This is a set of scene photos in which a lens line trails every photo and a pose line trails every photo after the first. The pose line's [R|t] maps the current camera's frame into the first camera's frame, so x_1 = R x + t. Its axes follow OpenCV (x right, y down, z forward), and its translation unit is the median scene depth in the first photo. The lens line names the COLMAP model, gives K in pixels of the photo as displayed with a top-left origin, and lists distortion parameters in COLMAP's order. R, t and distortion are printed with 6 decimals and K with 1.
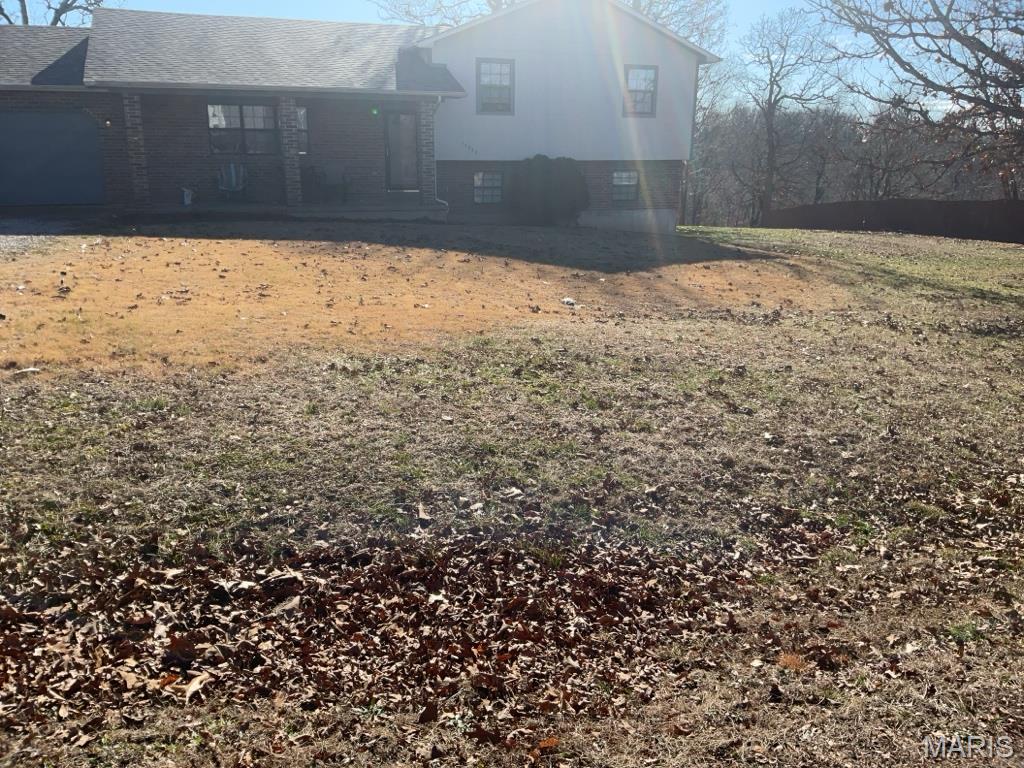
lens RADIAL K [[818.1, 0, 512.2], [0, 818.1, 391.6], [0, 0, 1]] dist [0.073278, -0.134289]
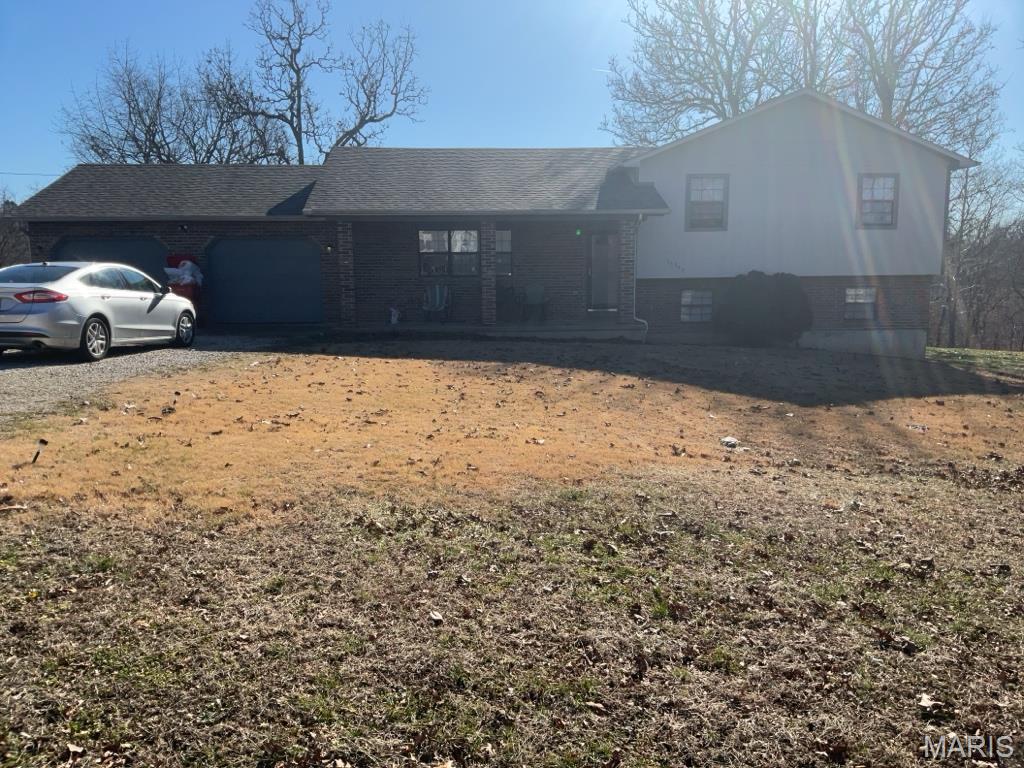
lens RADIAL K [[818.1, 0, 506.5], [0, 818.1, 373.7], [0, 0, 1]] dist [0.073278, -0.134289]
pose [[0.953226, 0.023737, -0.301325, 0.139706], [-0.071544, 0.986302, -0.148628, -0.054217], [0.293669, 0.163234, 0.941867, 0.209424]]
